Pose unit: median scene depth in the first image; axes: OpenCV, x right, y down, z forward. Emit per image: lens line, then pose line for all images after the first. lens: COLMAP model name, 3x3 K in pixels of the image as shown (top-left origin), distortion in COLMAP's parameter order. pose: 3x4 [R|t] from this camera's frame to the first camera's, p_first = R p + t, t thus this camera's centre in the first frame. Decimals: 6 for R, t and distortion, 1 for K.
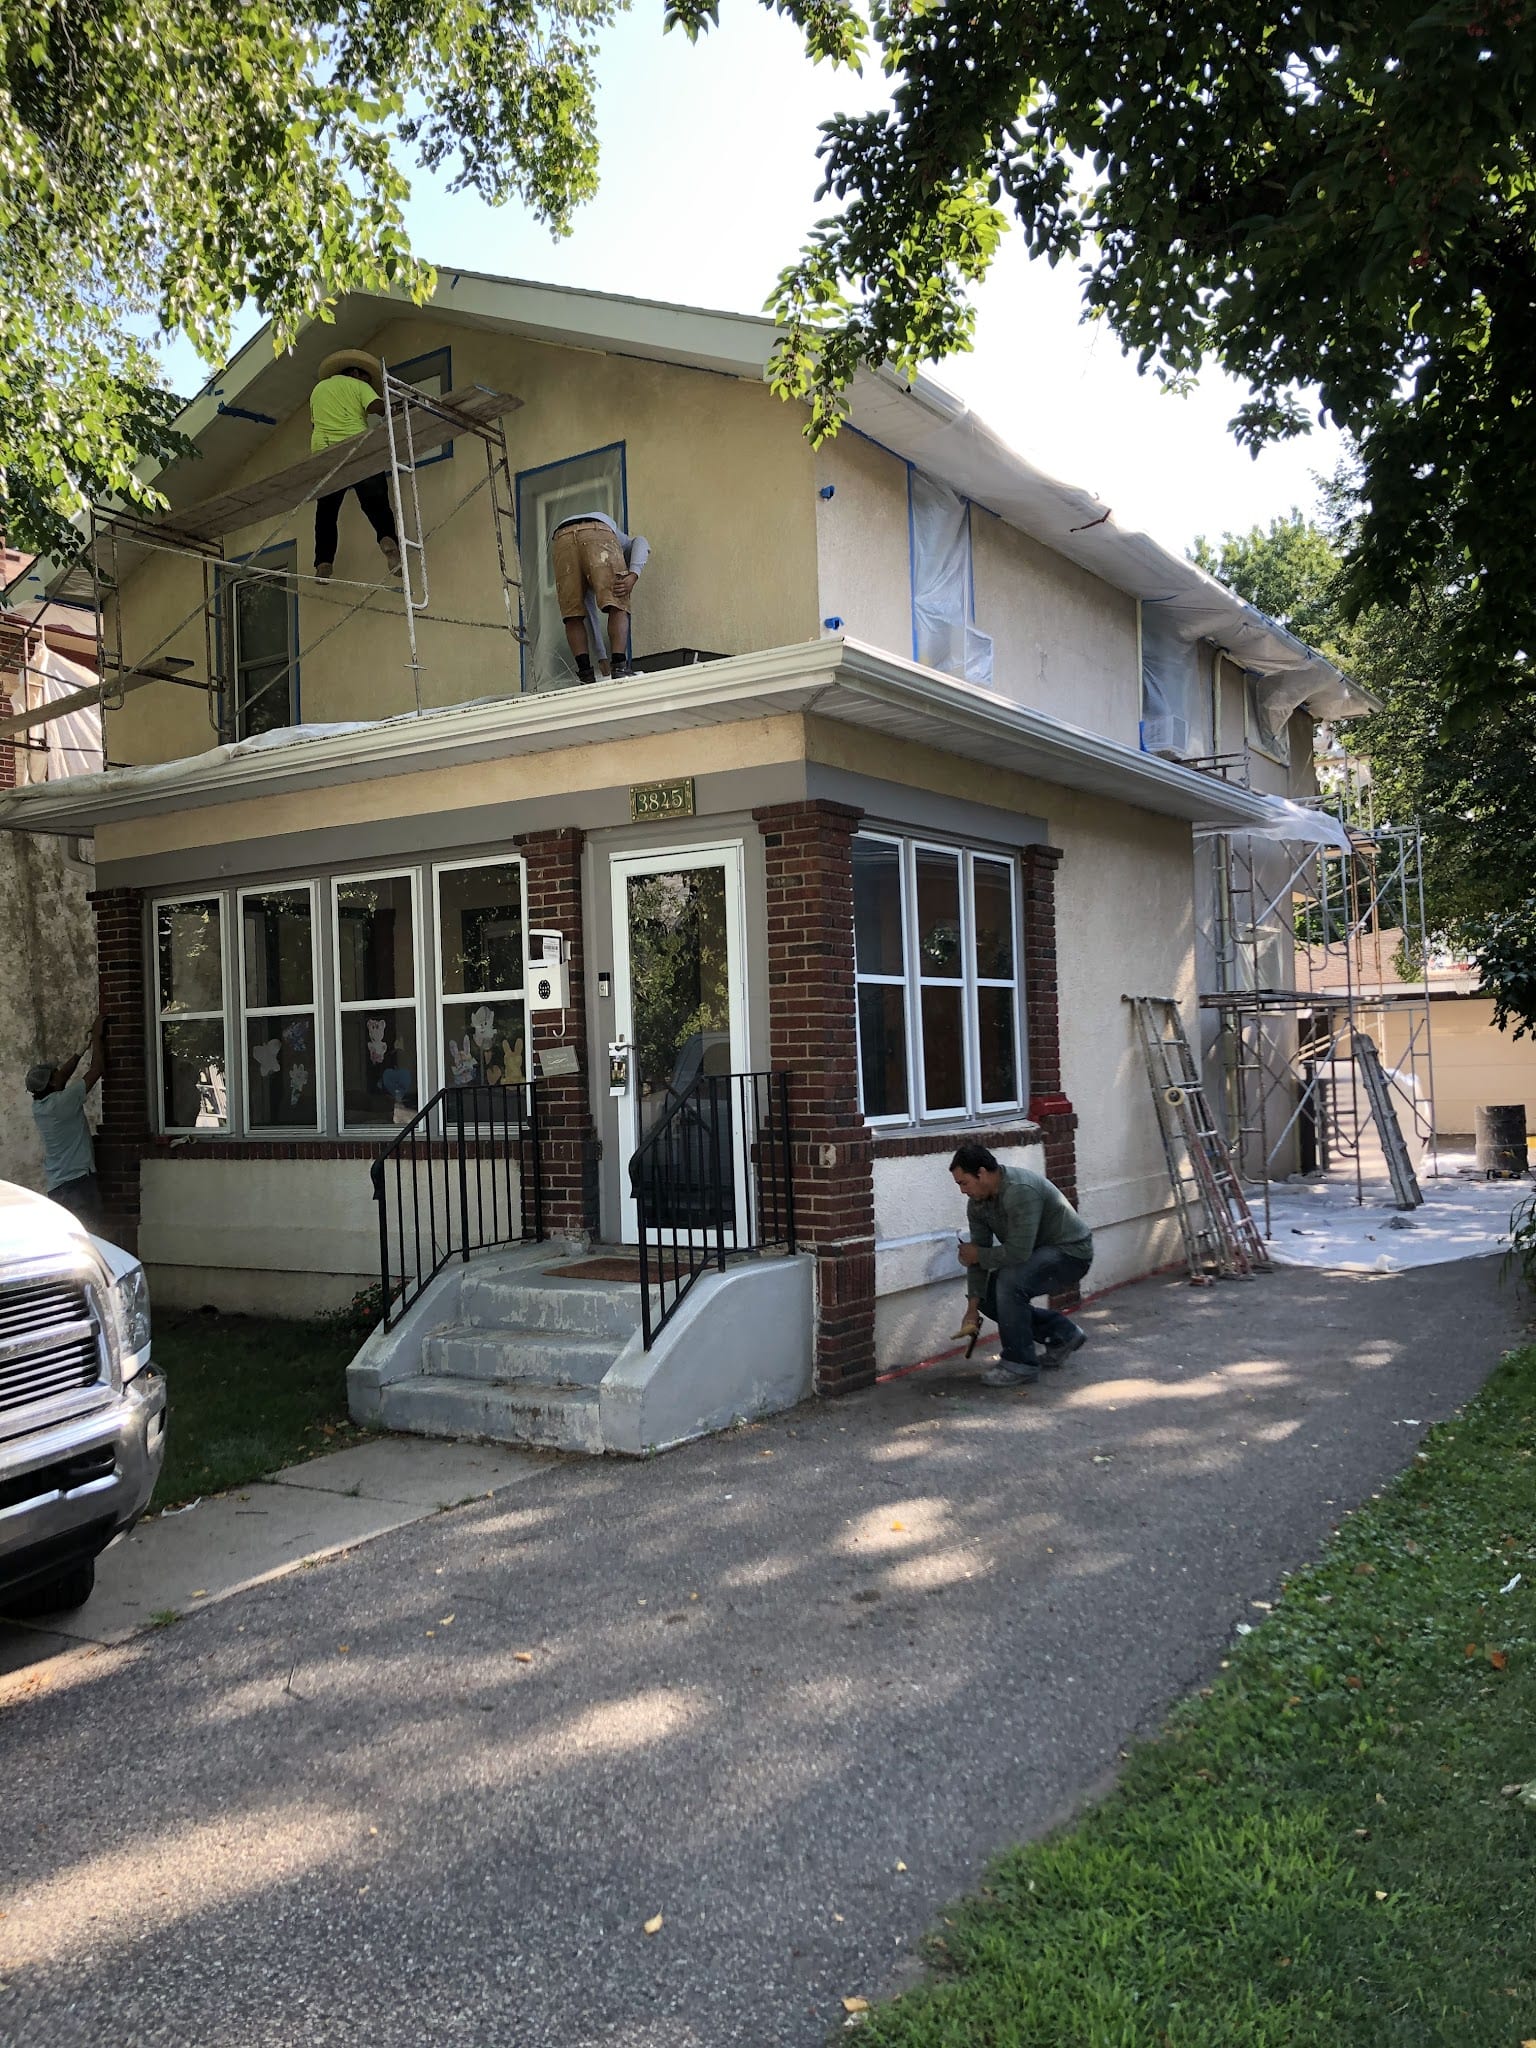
lens RADIAL K [[1384.3, 0, 768.0], [0, 1384.3, 1024.0], [0, 0, 1]] dist [-0.006497, -0.001213]
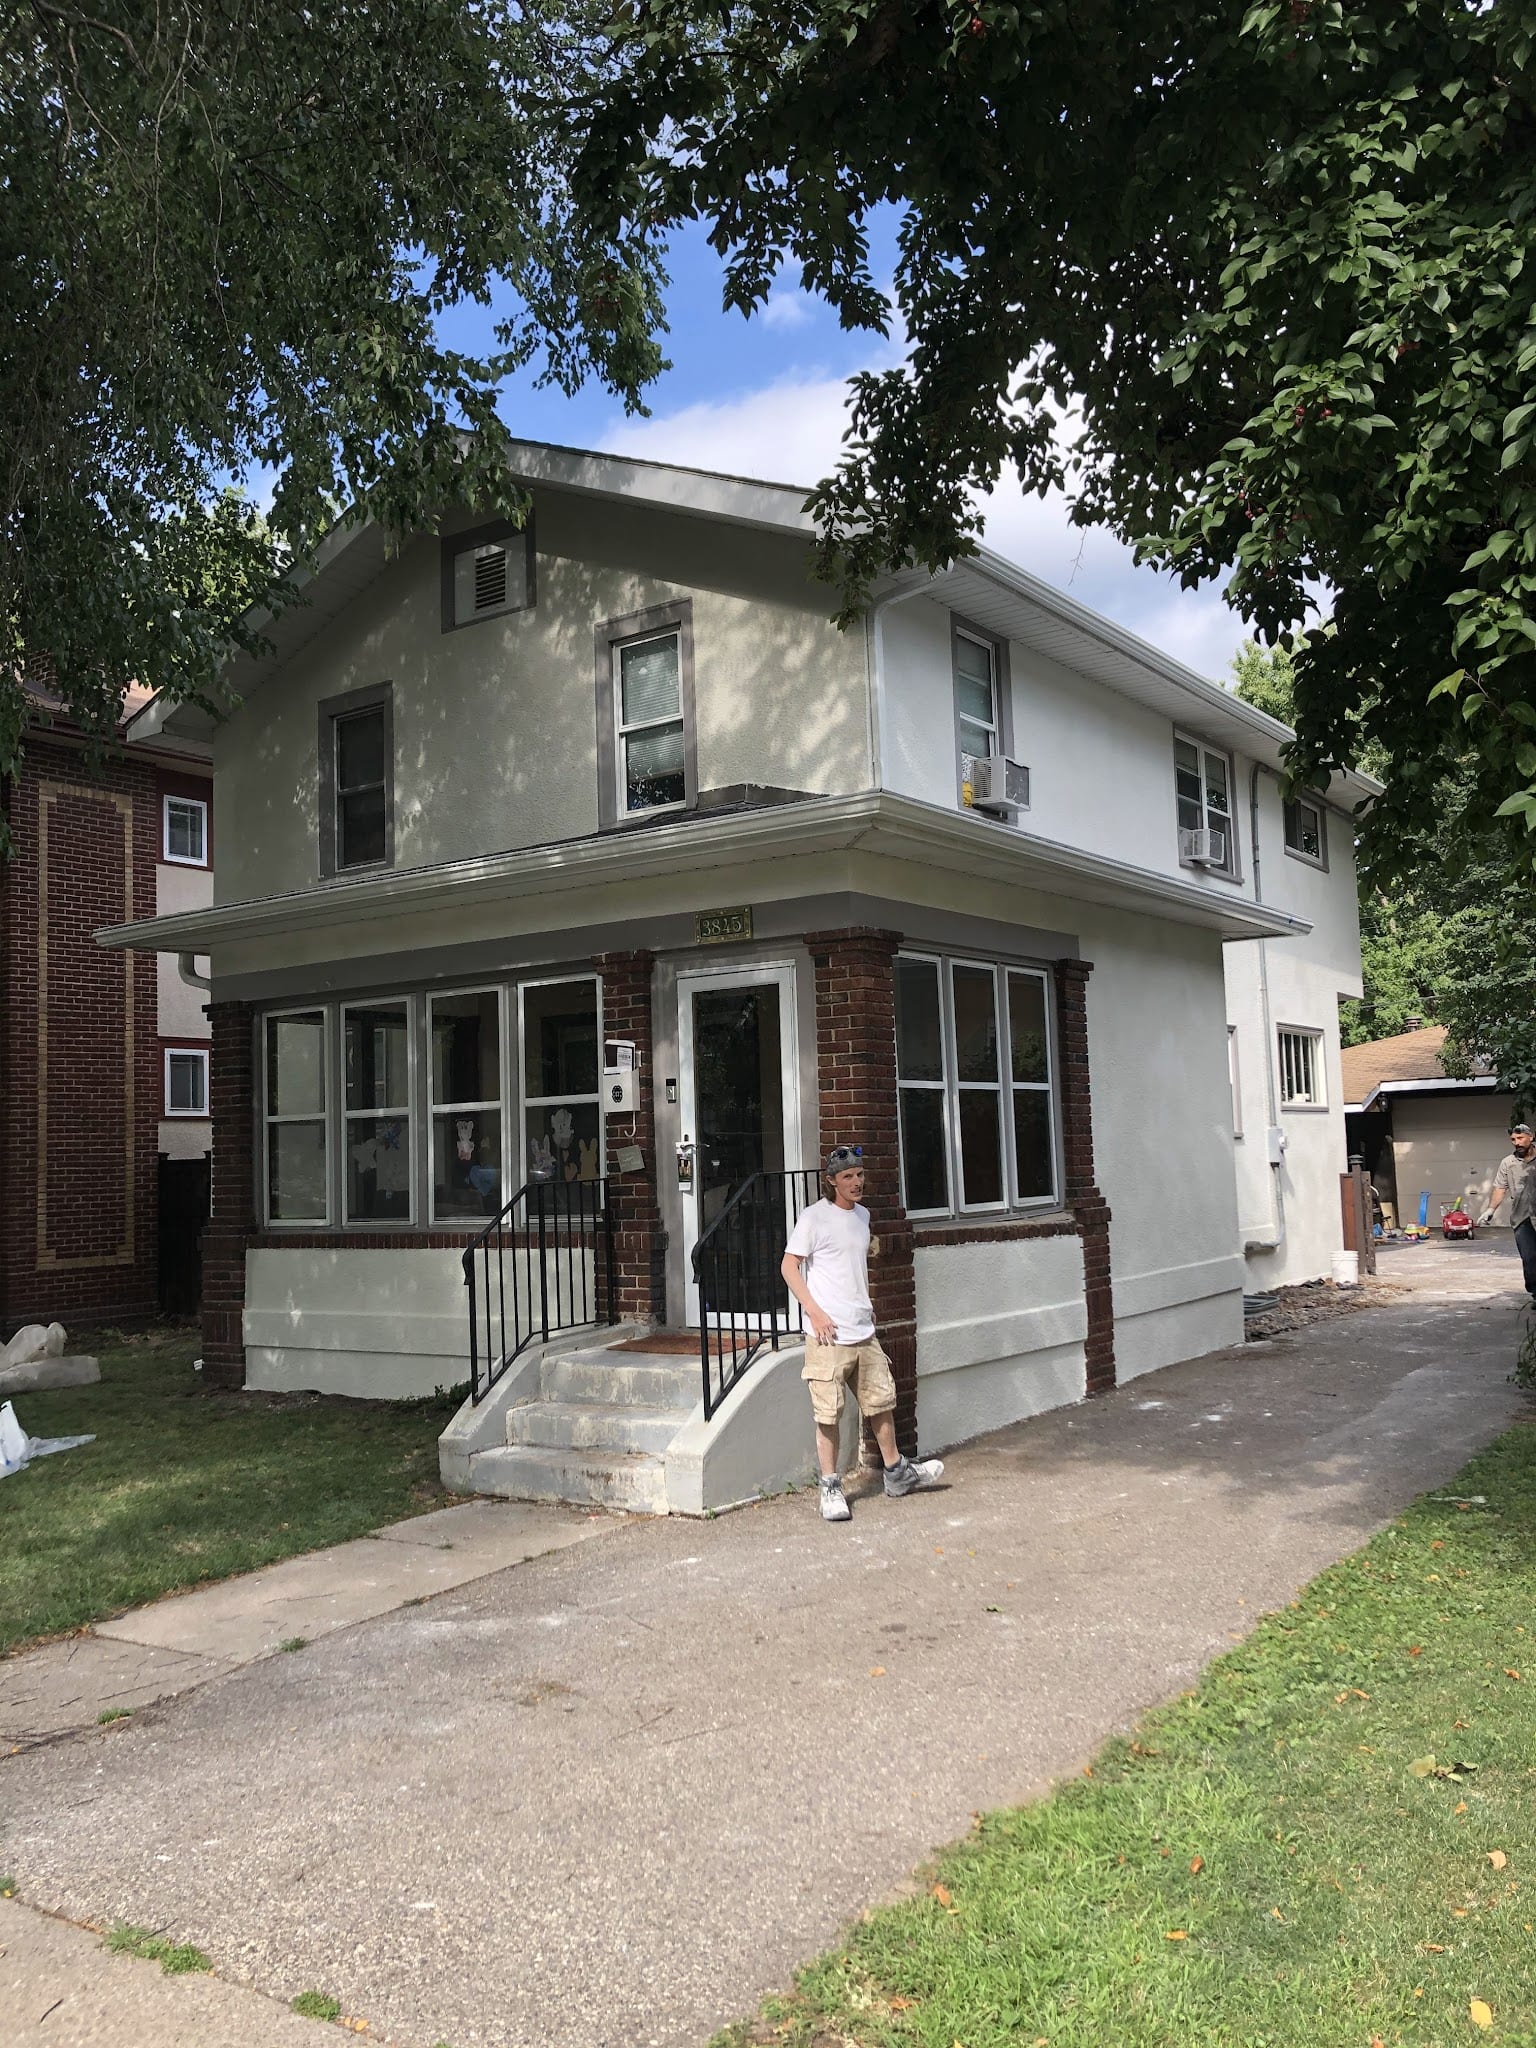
lens RADIAL K [[1384.3, 0, 768.0], [0, 1384.3, 1024.0], [0, 0, 1]] dist [-0.006497, -0.001213]
pose [[0.998759, -0.005709, -0.049468, 0.015106], [0.002428, 0.997808, -0.066130, -0.008190], [0.049737, 0.065928, 0.996584, -0.109365]]
